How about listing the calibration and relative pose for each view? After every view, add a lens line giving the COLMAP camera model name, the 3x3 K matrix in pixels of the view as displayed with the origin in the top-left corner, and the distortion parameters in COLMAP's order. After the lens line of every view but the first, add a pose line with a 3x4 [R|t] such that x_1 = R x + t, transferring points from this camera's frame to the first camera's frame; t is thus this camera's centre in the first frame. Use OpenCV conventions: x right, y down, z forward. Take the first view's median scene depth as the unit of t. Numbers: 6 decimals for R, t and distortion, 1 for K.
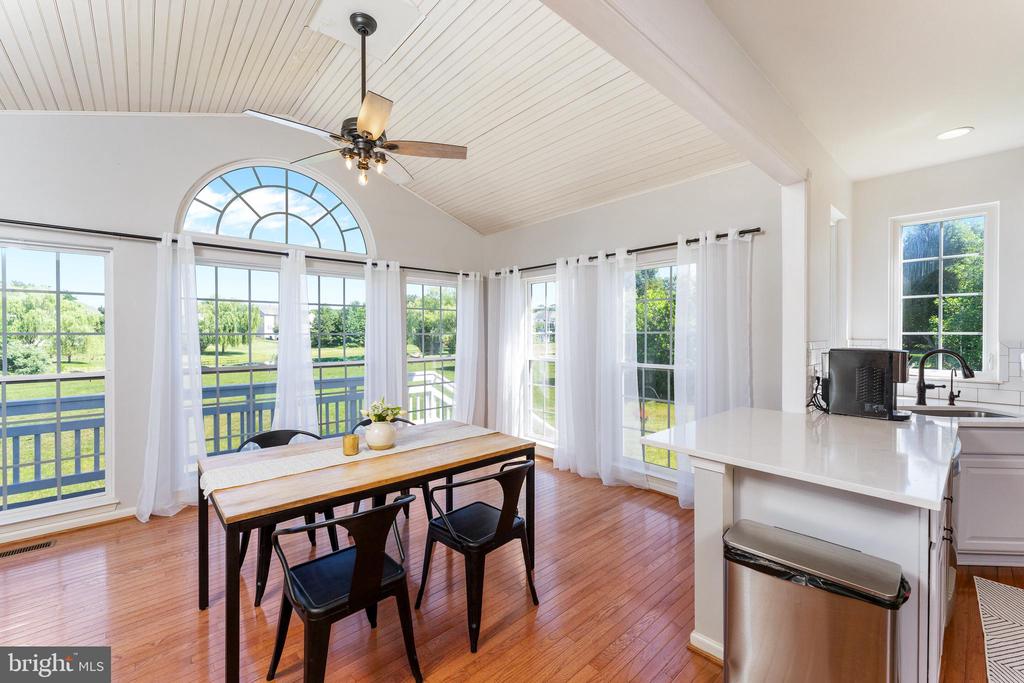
lens RADIAL K [[415.7, 0, 516.2], [0, 415.7, 337.5], [0, 0, 1]] dist [0.001965, 0.000922]
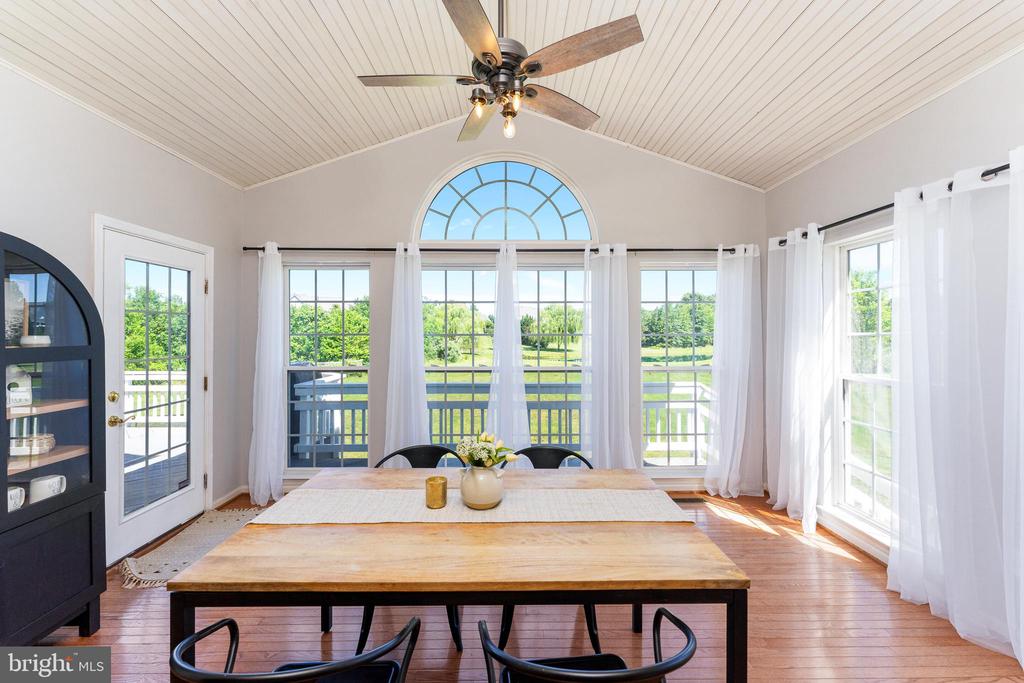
lens RADIAL K [[415.7, 0, 516.6], [0, 415.7, 334.8], [0, 0, 1]] dist [0.001965, 0.000922]
pose [[0.748653, 0.001570, -0.662960, 0.090792], [-0.006203, 0.999970, -0.004637, -0.003956], [0.662933, 0.007583, 0.748641, 0.288997]]
